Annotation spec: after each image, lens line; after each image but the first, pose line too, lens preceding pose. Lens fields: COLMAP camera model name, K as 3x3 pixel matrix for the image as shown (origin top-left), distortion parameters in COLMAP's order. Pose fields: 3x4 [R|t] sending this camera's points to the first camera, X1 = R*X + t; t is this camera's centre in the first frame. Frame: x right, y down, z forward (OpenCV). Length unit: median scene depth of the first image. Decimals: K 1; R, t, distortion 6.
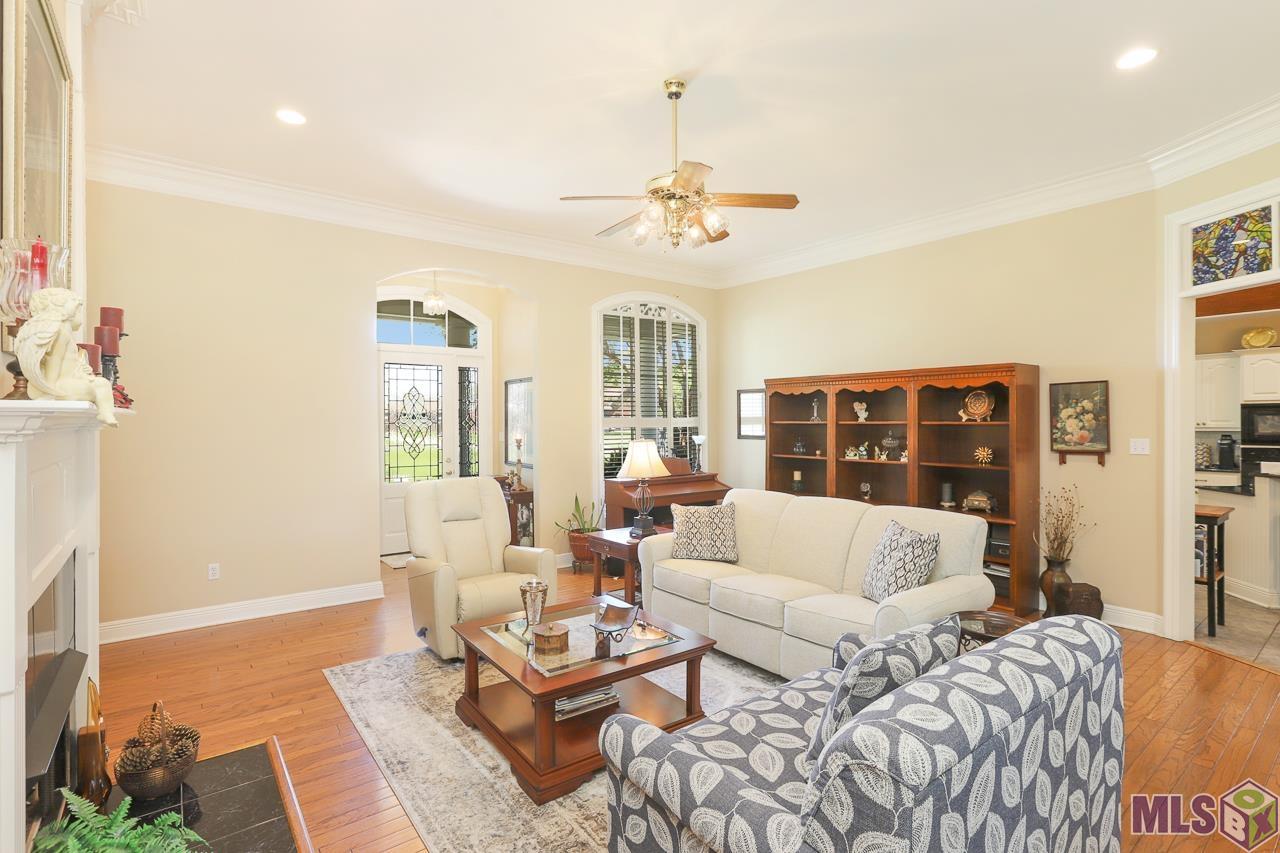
lens RADIAL K [[609.6, 0, 632.3], [0, 609.6, 416.9], [0, 0, 1]] dist [-0.044535, 0.022674]
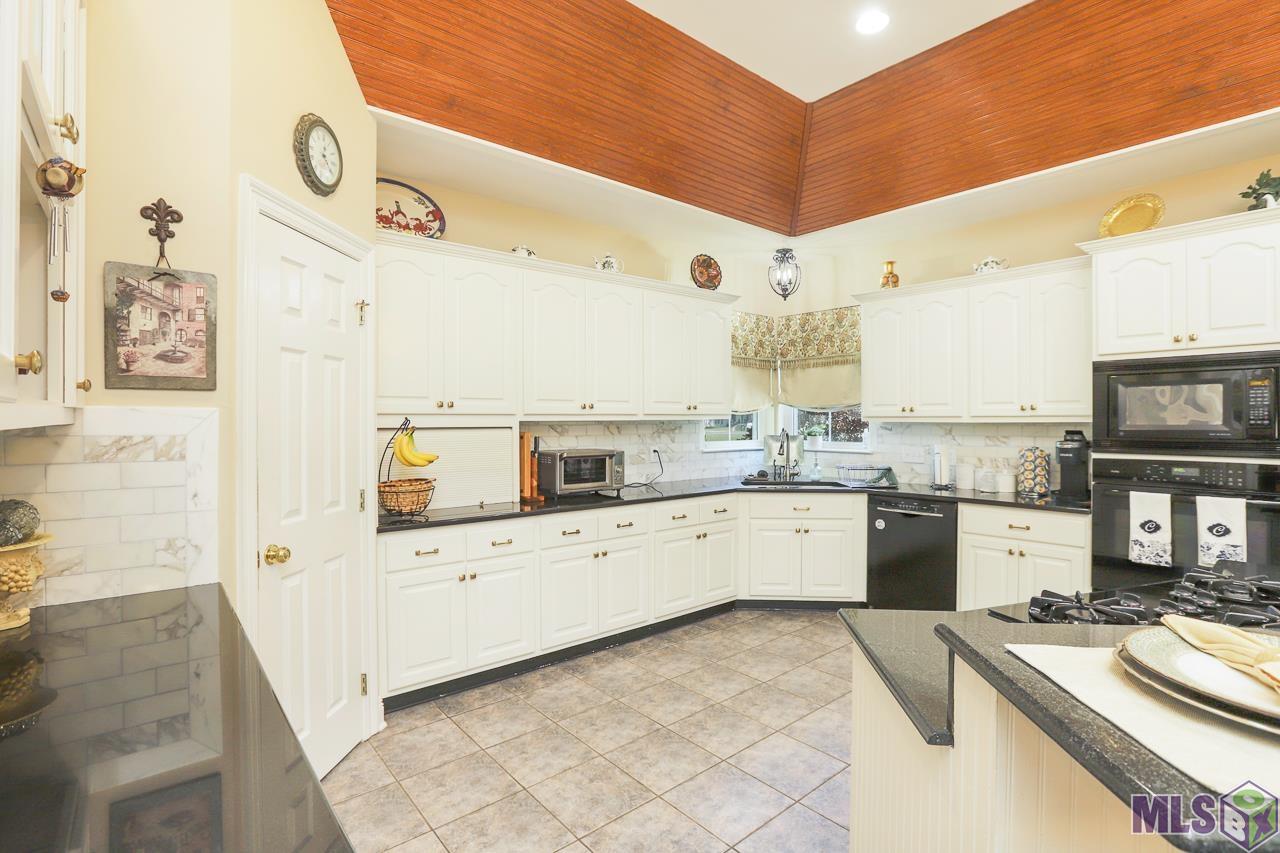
lens RADIAL K [[603.9, 0, 637.0], [0, 603.9, 419.5], [0, 0, 1]] dist [-0.070692, 0.031954]
pose [[0.998886, 0.004827, 0.046935, 1.145060], [-0.005094, 0.999972, 0.005569, 0.037390], [-0.046907, -0.005801, 0.998882, 1.003381]]
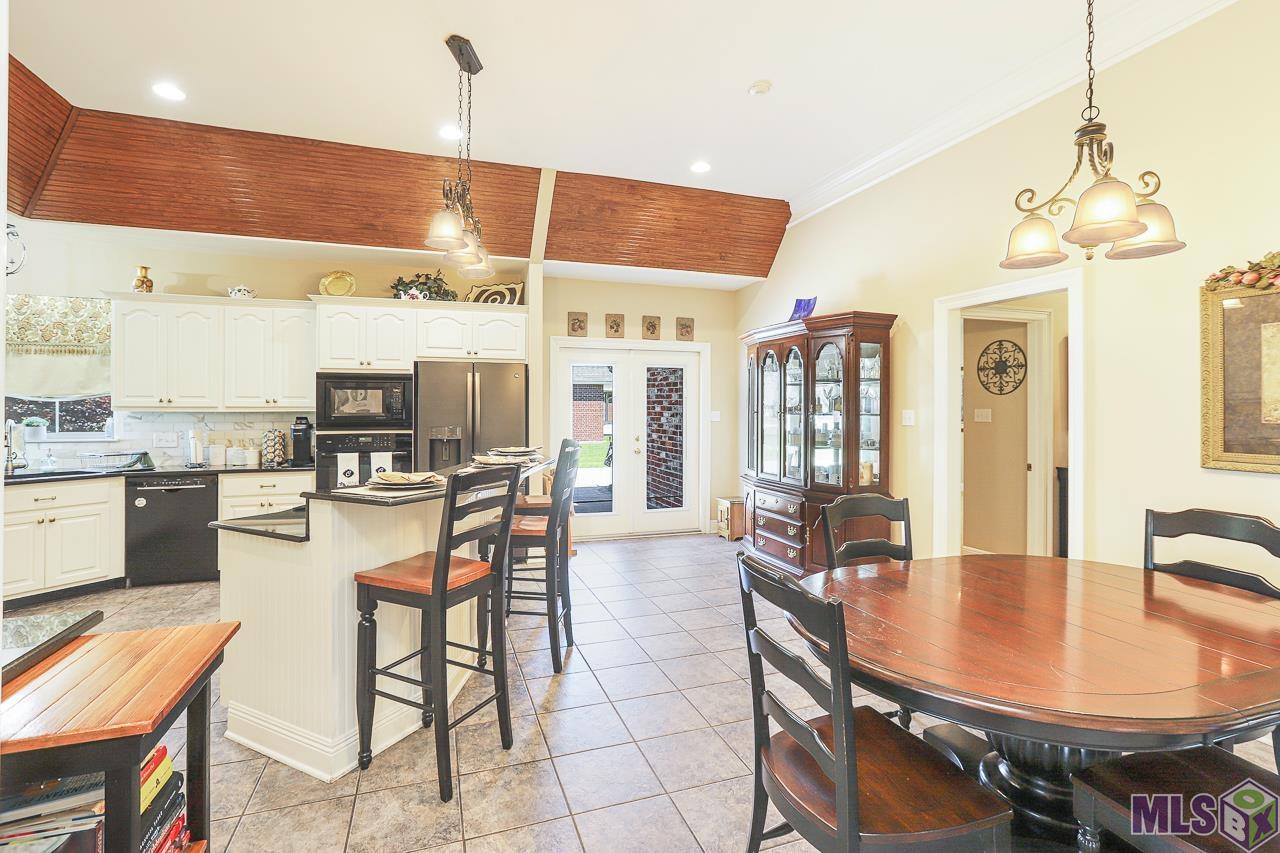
lens RADIAL K [[598.3, 0, 637.8], [0, 598.3, 412.2], [0, 0, 1]] dist [-0.041110, 0.017941]
pose [[0.306705, 0.000579, 0.951805, 0.828141], [-0.008877, 0.999958, 0.002252, 0.035415], [-0.951763, -0.009140, 0.306697, 0.745333]]
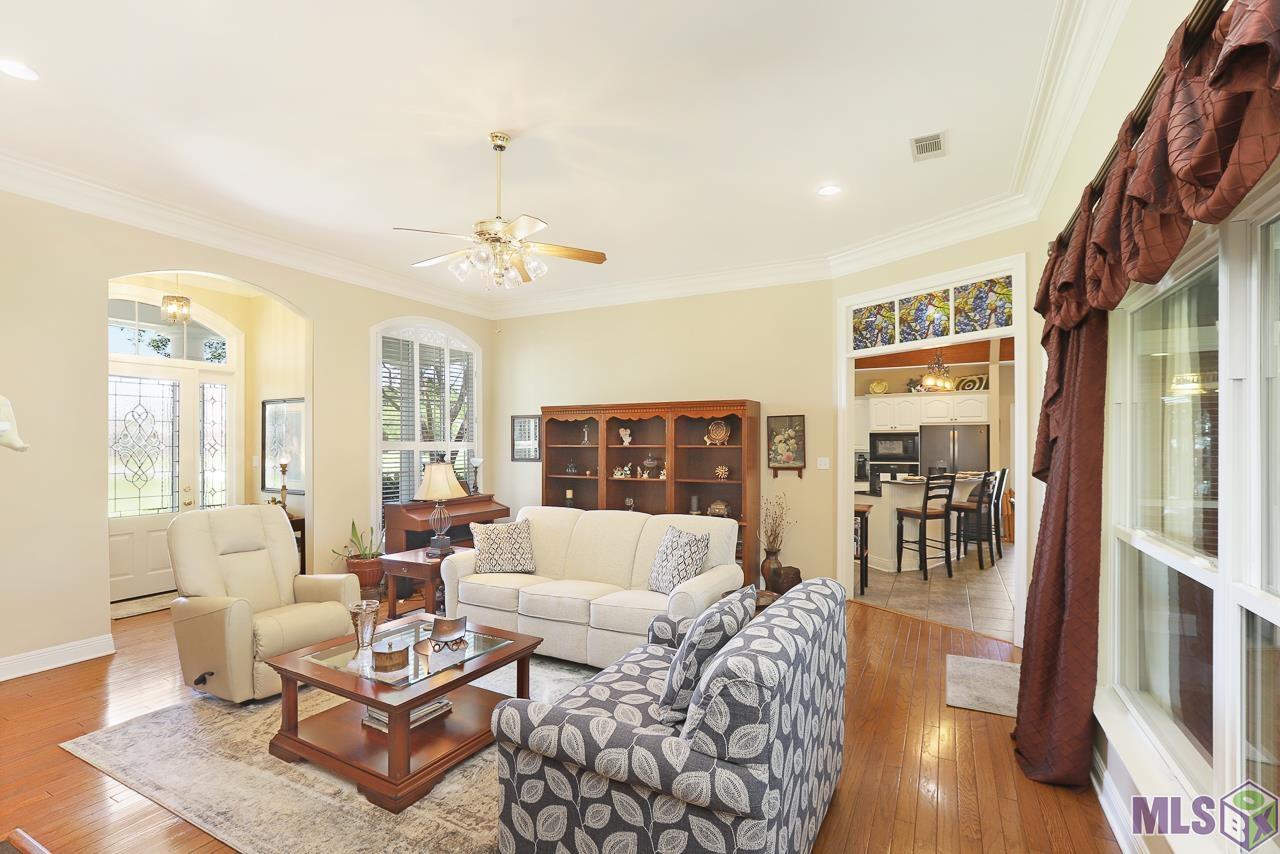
lens RADIAL K [[590.1, 0, 634.0], [0, 590.1, 435.6], [0, 0, 1]] dist [-0.046014, 0.022663]
pose [[0.908364, 0.007422, 0.418114, -0.120076], [-0.003945, 0.999950, -0.009179, -0.000601], [-0.418161, 0.006688, 0.908348, -0.051219]]
